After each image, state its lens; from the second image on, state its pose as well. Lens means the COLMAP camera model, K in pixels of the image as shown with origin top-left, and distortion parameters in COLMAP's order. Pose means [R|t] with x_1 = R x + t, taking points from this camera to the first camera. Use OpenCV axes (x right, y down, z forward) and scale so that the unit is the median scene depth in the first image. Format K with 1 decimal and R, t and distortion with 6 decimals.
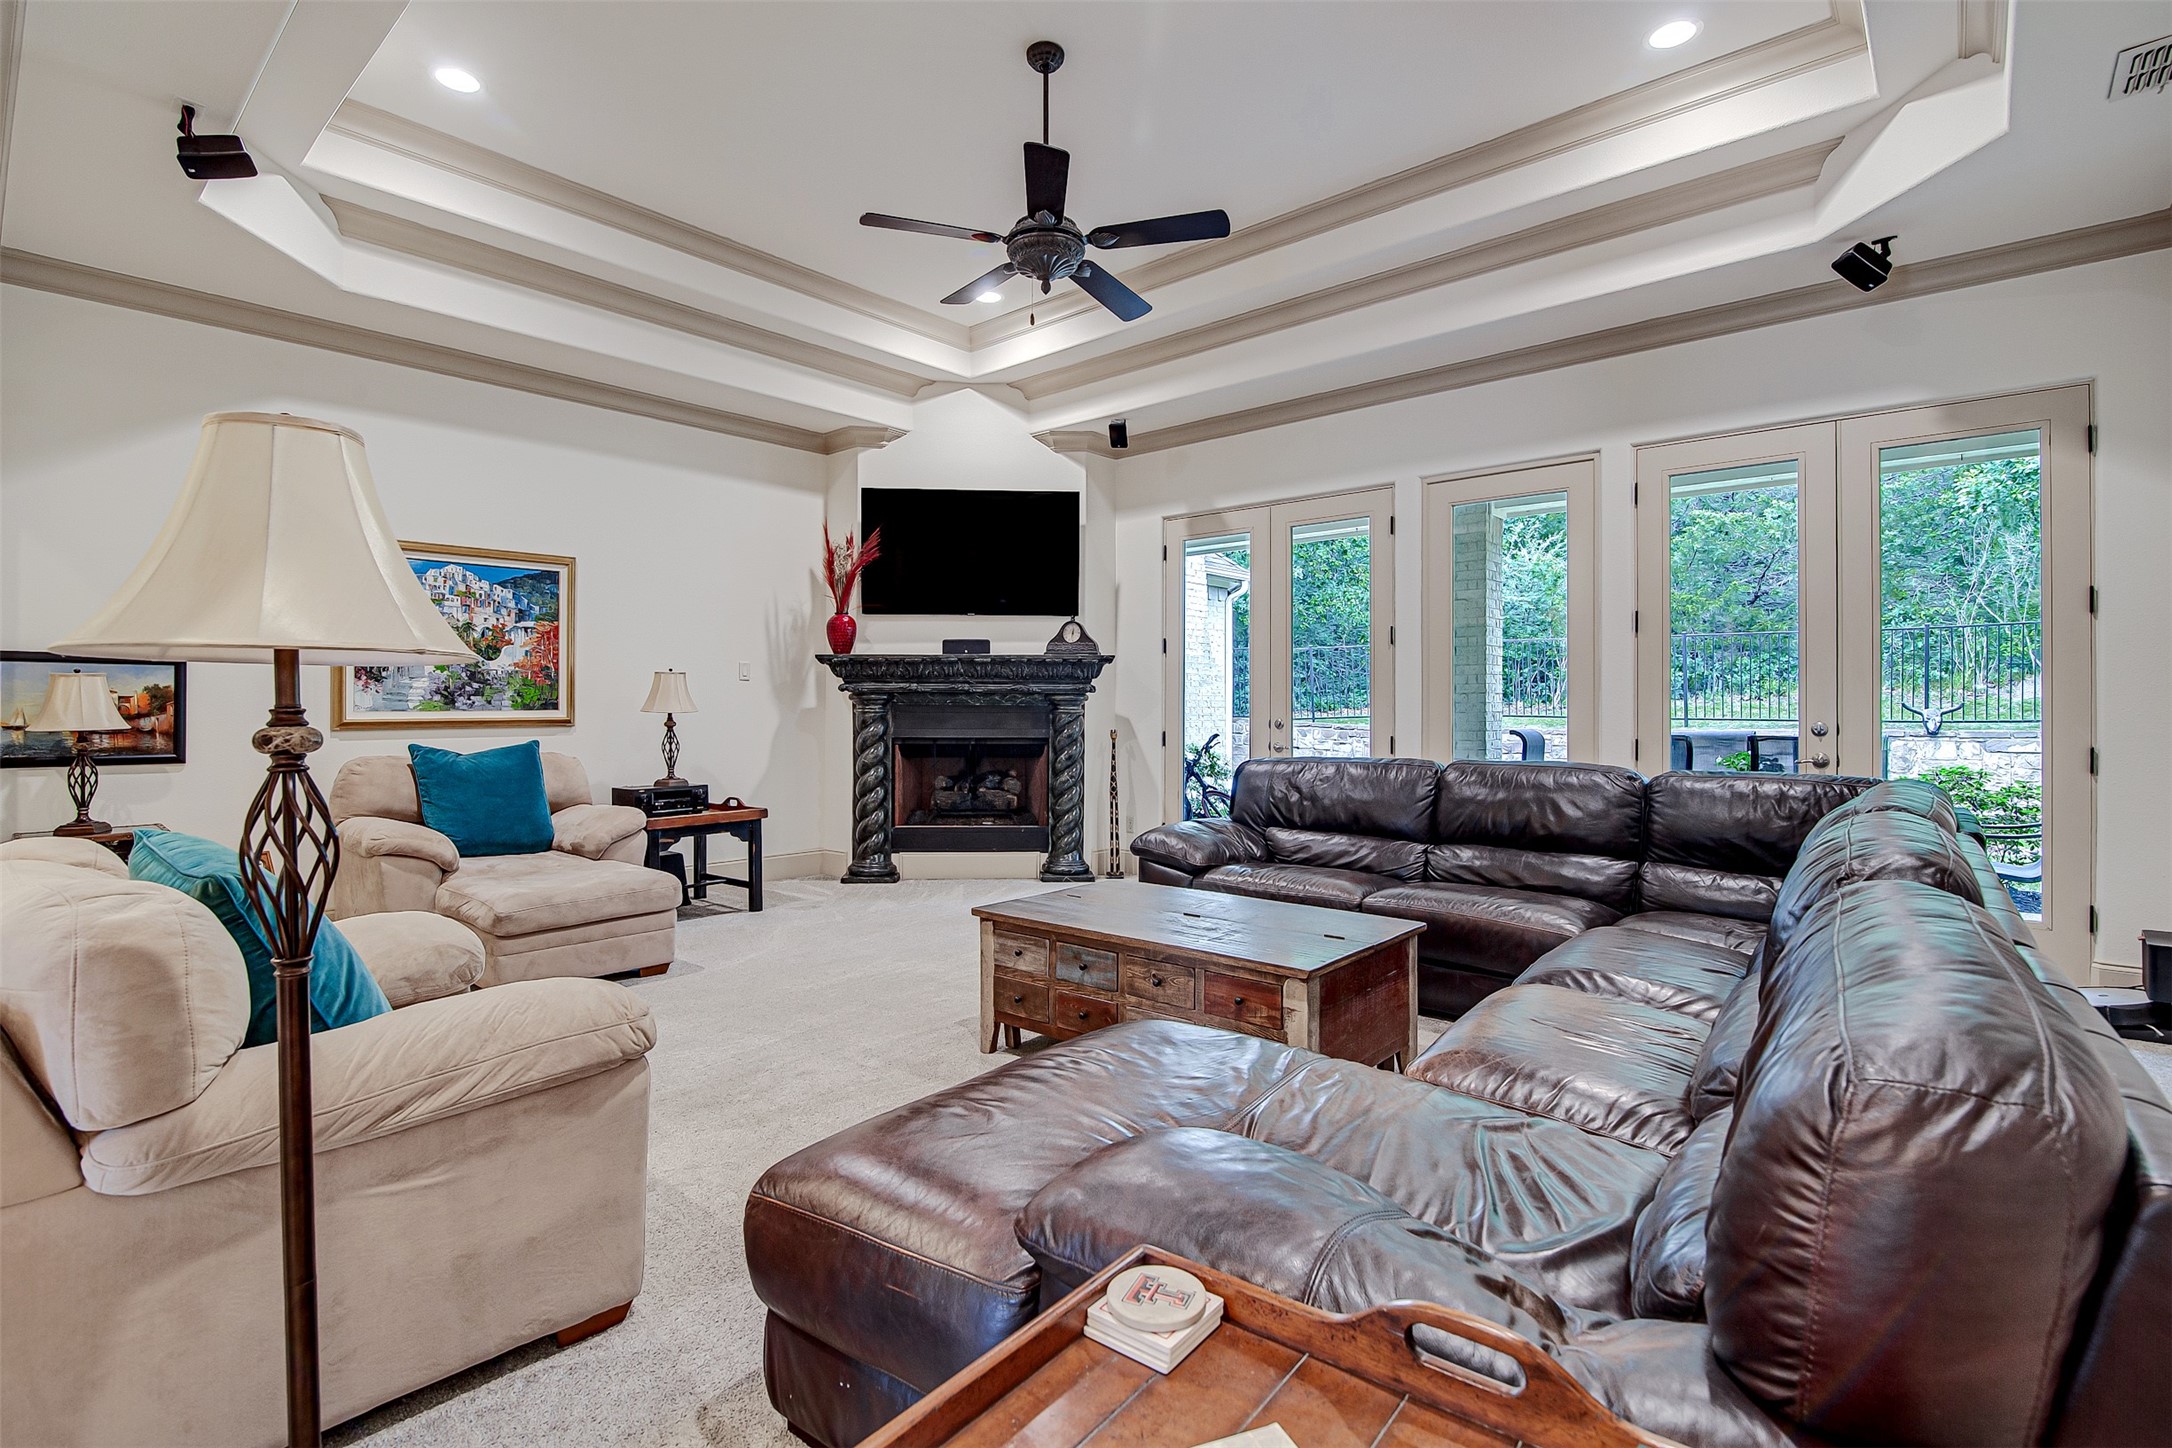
lens RADIAL K [[1009.4, 0, 1065.5], [0, 1009.4, 712.1], [0, 0, 1]] dist [-0.002501, 0.000859]
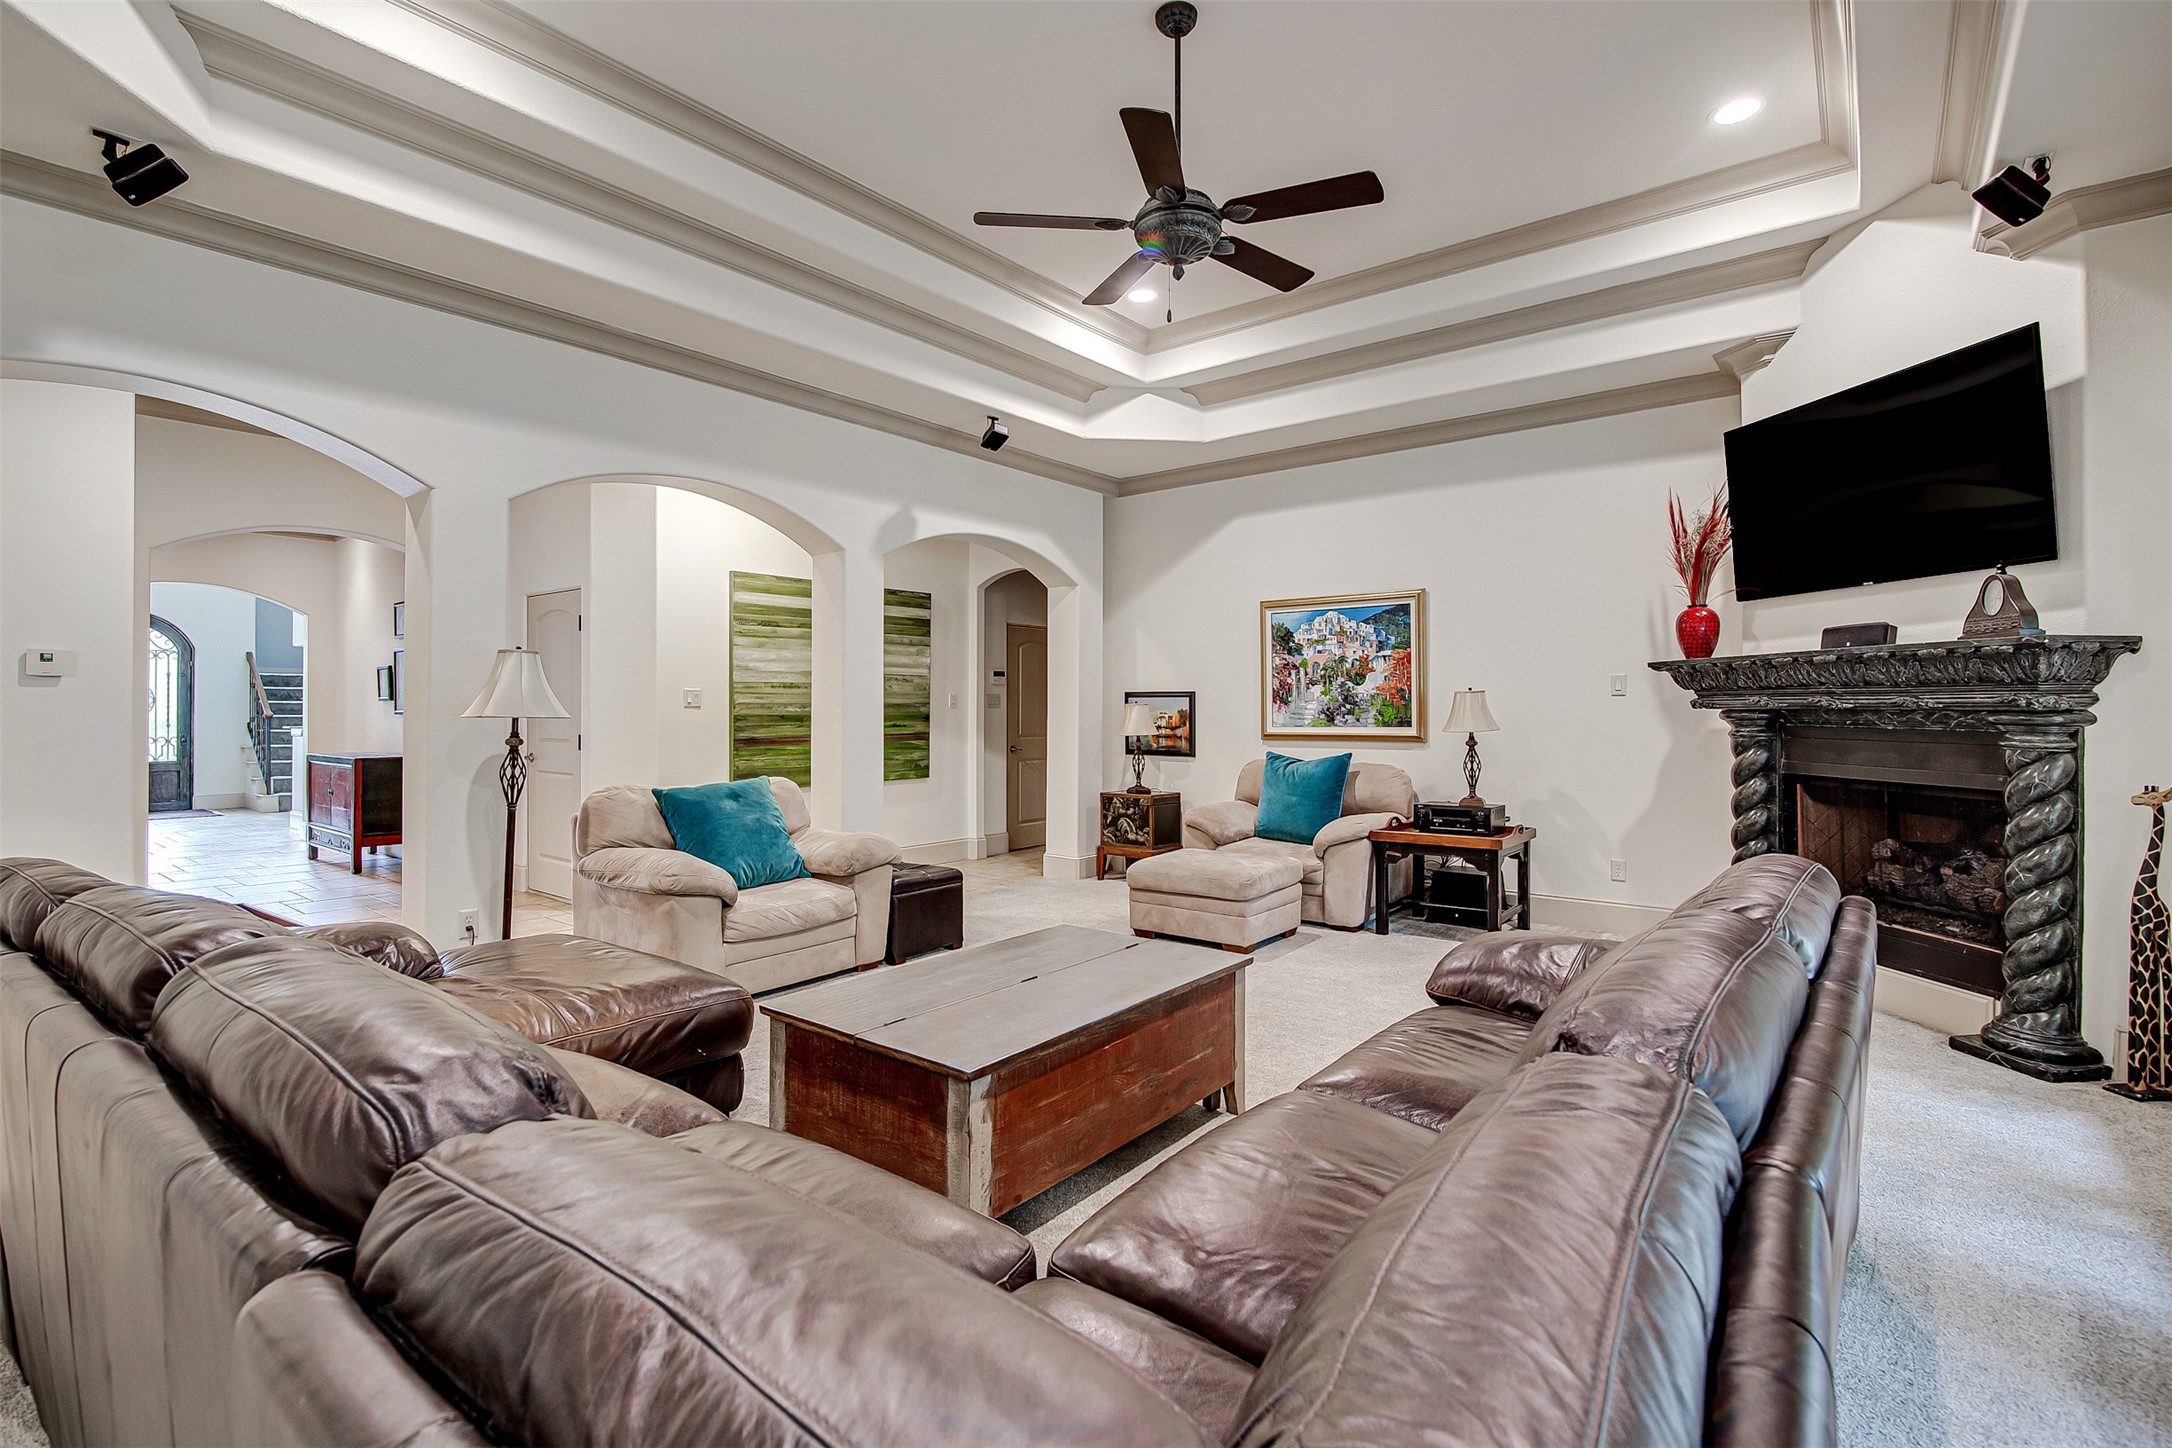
lens RADIAL K [[1009.4, 0, 1081.4], [0, 1009.4, 716.2], [0, 0, 1]] dist [-0.002501, 0.000859]
pose [[0.066546, 0.003777, -0.997776, 0.586561], [-0.007882, 0.999964, 0.003259, -0.015142], [0.997752, 0.007648, 0.066573, 0.559599]]
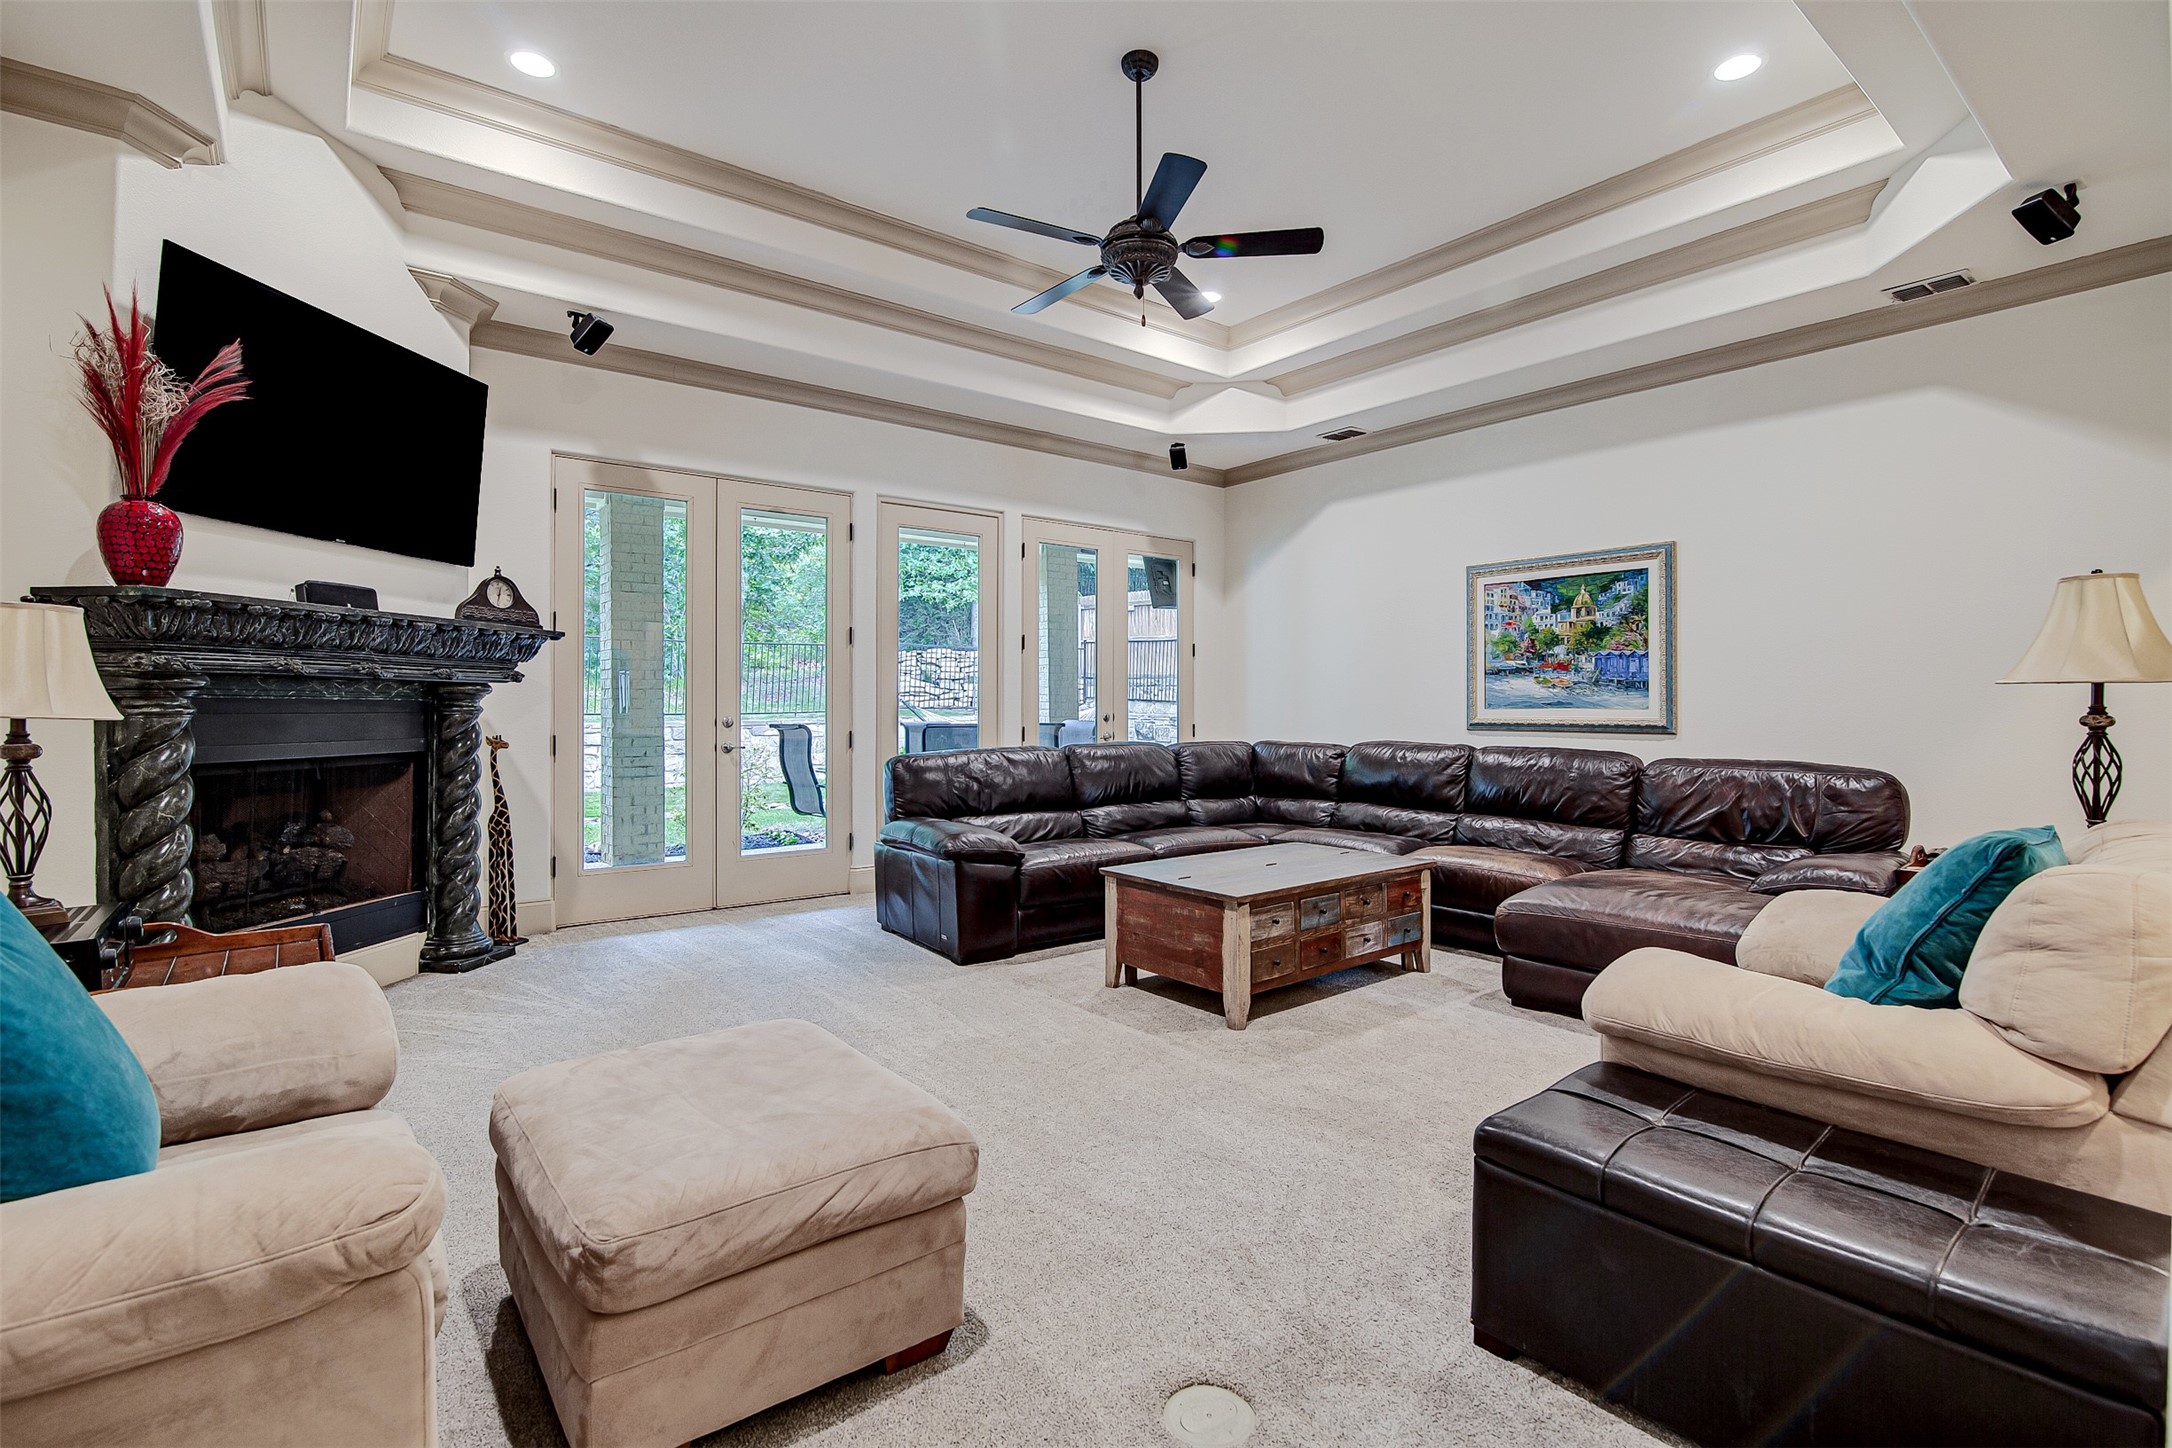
lens RADIAL K [[1009.4, 0, 1073.9], [0, 1009.4, 712.2], [0, 0, 1]] dist [-0.002501, 0.000859]
pose [[0.185270, -0.008981, 0.982647, -0.684183], [0.003420, 0.999958, 0.008494, -0.003687], [-0.982682, 0.001787, 0.185293, 0.578033]]
